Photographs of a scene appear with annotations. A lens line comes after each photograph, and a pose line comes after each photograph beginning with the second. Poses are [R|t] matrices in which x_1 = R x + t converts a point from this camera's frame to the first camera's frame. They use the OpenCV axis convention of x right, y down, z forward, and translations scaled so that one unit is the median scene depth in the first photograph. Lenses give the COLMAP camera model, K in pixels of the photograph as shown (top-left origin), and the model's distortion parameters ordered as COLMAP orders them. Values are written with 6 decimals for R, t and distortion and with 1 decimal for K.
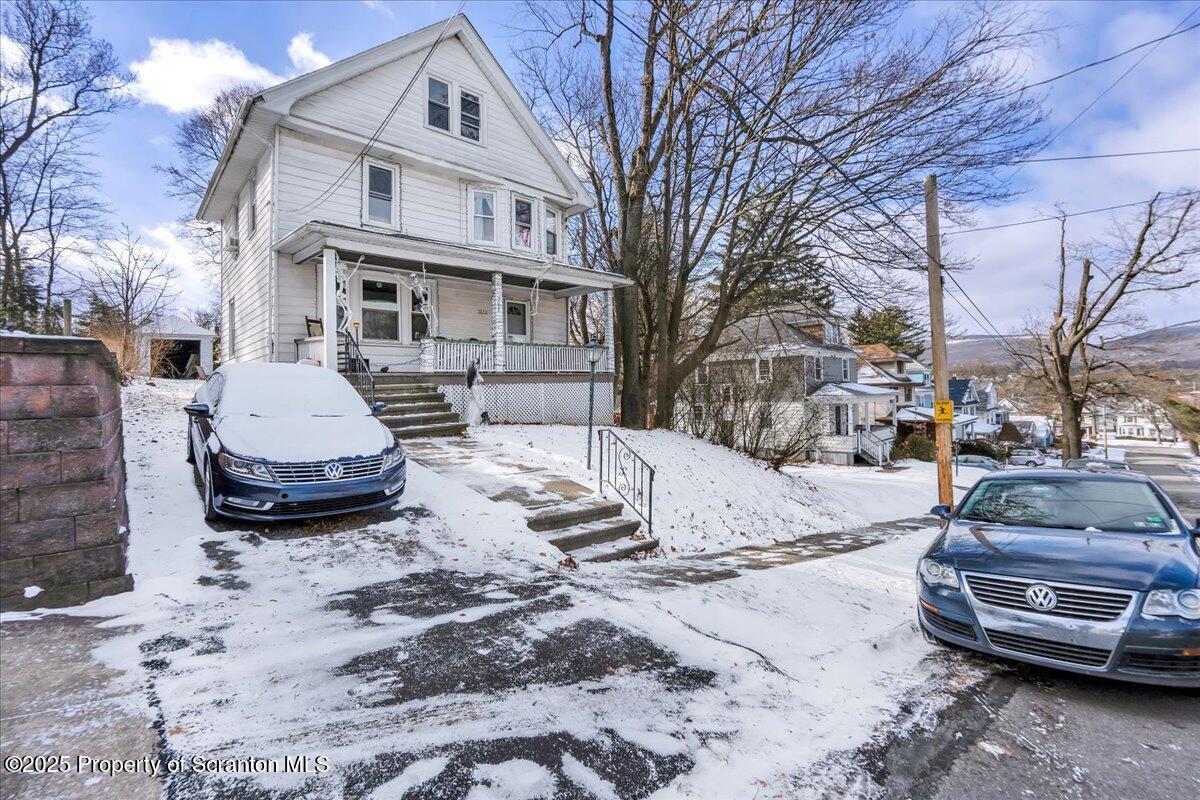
lens RADIAL K [[505.9, 0, 605.9], [0, 505.9, 388.1], [0, 0, 1]] dist [-0.021704, 0.000242]
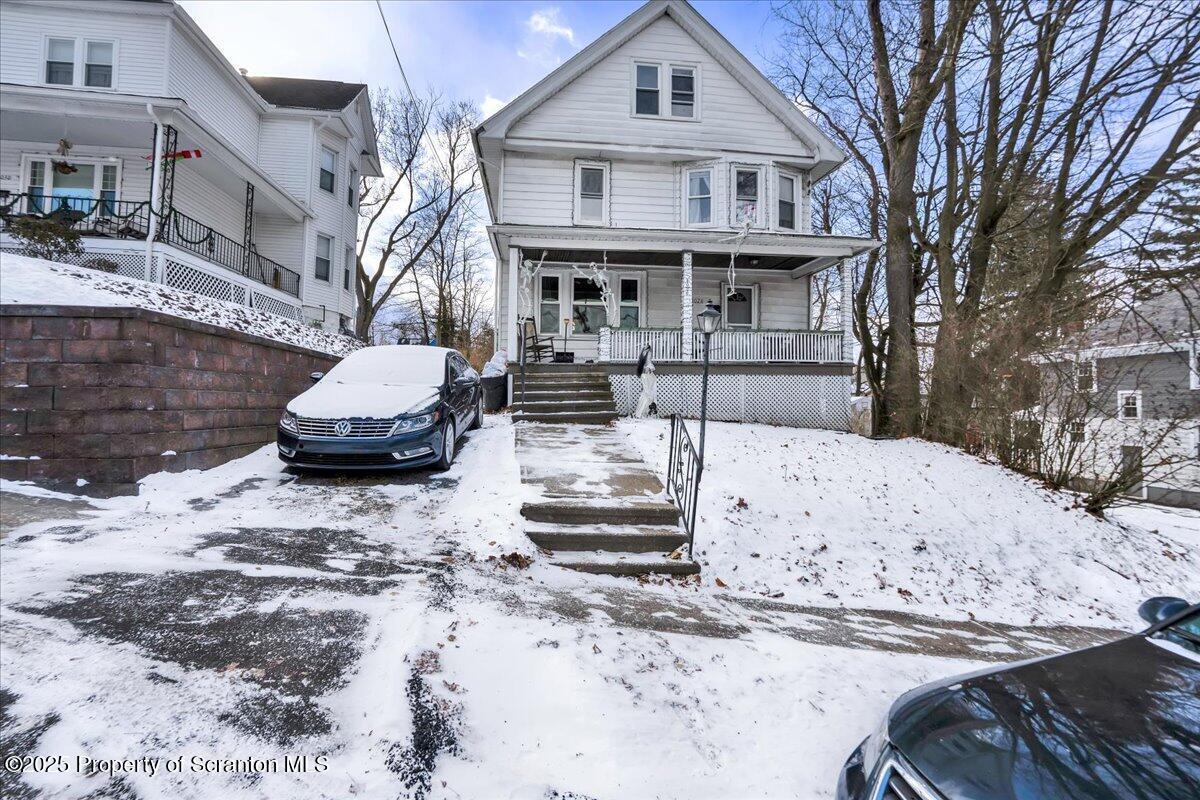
lens RADIAL K [[518.8, 0, 607.8], [0, 518.8, 397.4], [0, 0, 1]] dist [-0.024829, 0.000552]
pose [[0.808079, 0.013948, -0.588909, 0.282049], [-0.016659, 0.999861, 0.000822, 0.042952], [0.588839, 0.009146, 0.808199, 0.216345]]
